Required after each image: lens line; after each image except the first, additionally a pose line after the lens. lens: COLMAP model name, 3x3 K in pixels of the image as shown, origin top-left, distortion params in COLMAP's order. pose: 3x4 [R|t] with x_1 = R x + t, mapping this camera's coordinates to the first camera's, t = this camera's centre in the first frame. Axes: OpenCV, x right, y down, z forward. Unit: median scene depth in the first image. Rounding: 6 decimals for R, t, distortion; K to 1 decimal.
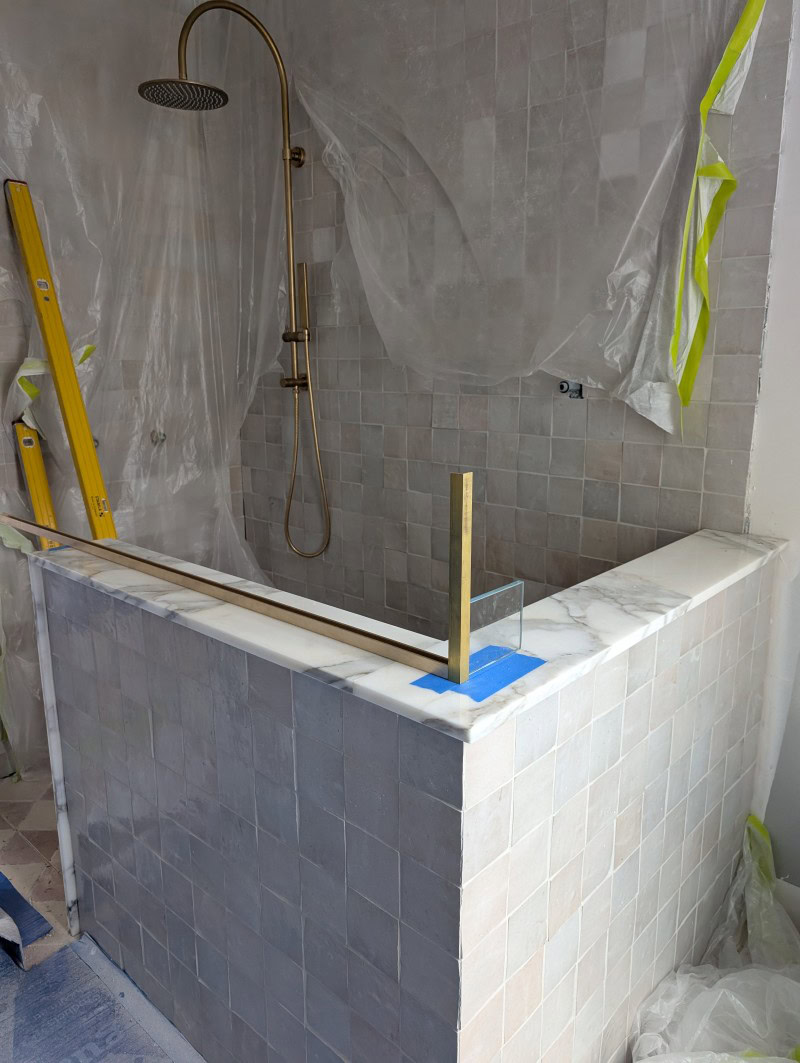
lens RADIAL K [[752.5, 0, 400.2], [0, 752.5, 528.3], [0, 0, 1]] dist [0.003442, -0.002543]
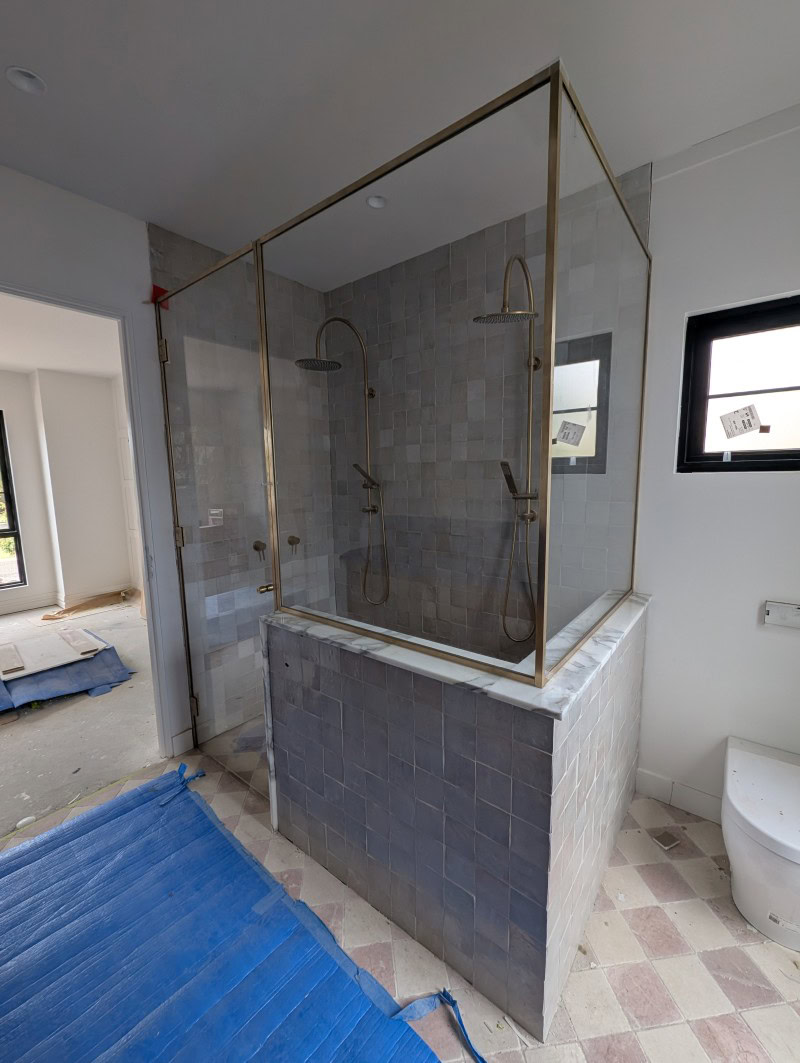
lens RADIAL K [[434.8, 0, 401.3], [0, 434.8, 535.7], [0, 0, 1]] dist [-0.001411, -0.000083]
pose [[0.997598, -0.019514, 0.066458, -0.261603], [0.024941, 0.996334, -0.081837, -0.081210], [-0.064618, 0.083298, 0.994427, -0.112749]]
